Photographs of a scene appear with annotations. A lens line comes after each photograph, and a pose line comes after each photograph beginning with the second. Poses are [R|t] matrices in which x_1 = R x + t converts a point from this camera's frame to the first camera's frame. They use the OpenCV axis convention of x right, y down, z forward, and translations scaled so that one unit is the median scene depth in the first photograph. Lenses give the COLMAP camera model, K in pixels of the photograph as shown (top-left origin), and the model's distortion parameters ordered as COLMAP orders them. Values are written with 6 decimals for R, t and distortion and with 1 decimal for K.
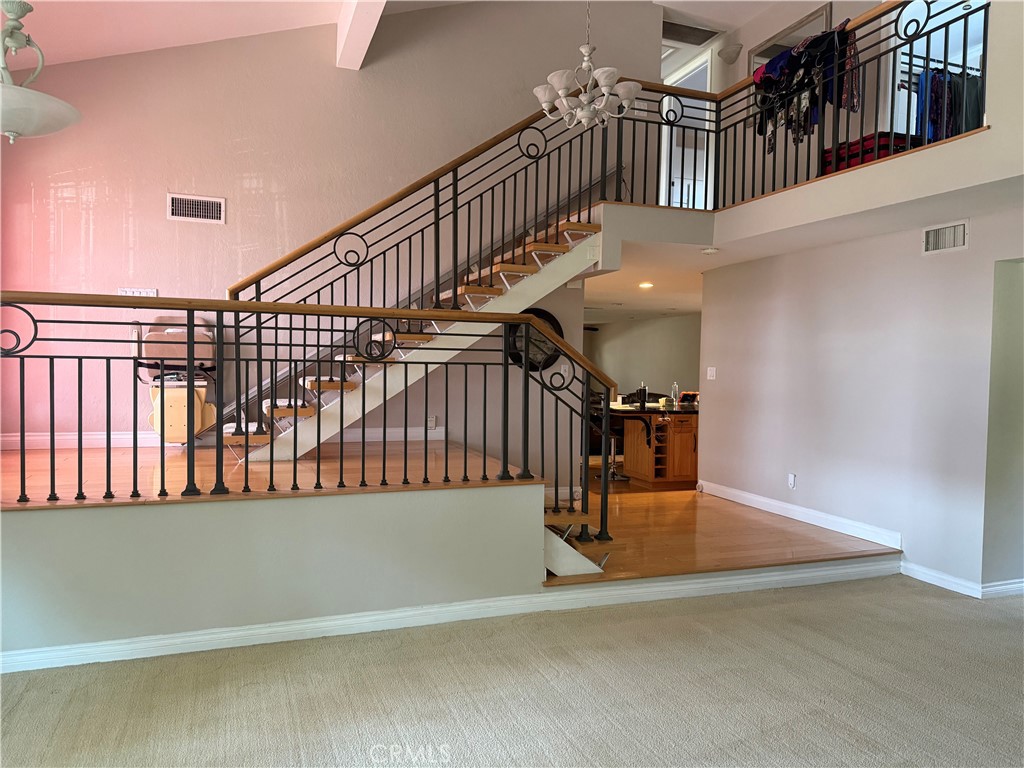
lens RADIAL K [[712.8, 0, 529.9], [0, 712.8, 380.3], [0, 0, 1]] dist [0.076014, -0.106339]
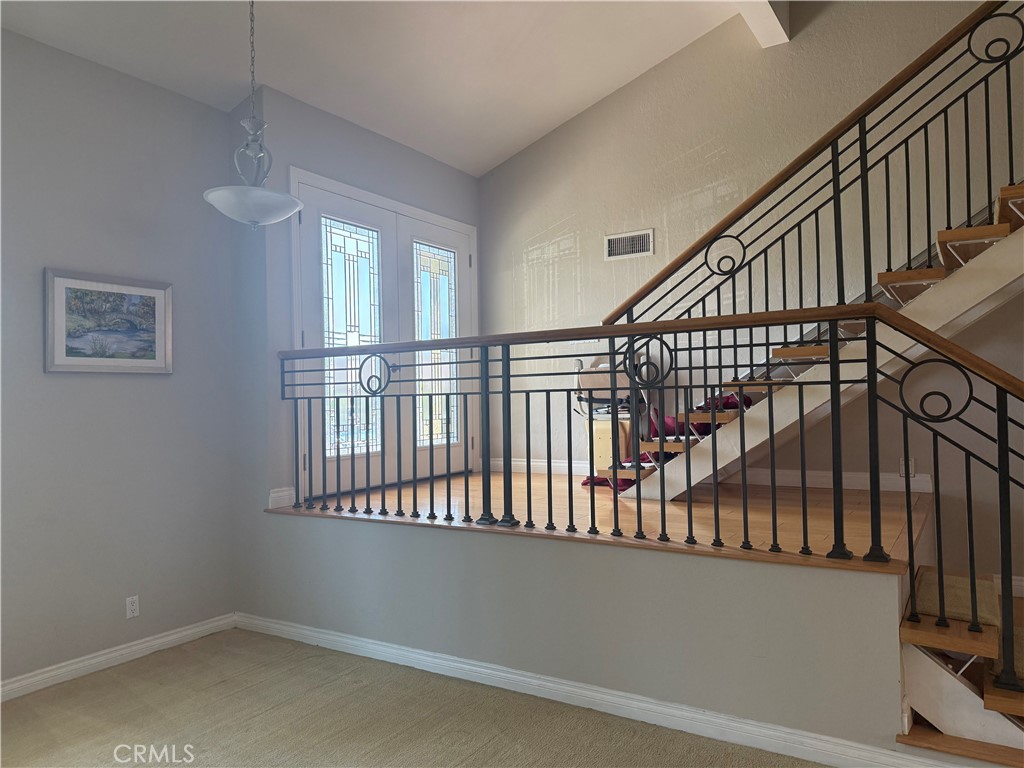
lens RADIAL K [[712.8, 0, 529.9], [0, 712.8, 380.3], [0, 0, 1]] dist [0.076014, -0.106339]
pose [[0.597838, -0.050895, -0.800000, 0.285127], [0.016291, 0.998548, -0.051352, 0.004584], [0.801451, 0.017668, 0.597799, 0.312598]]
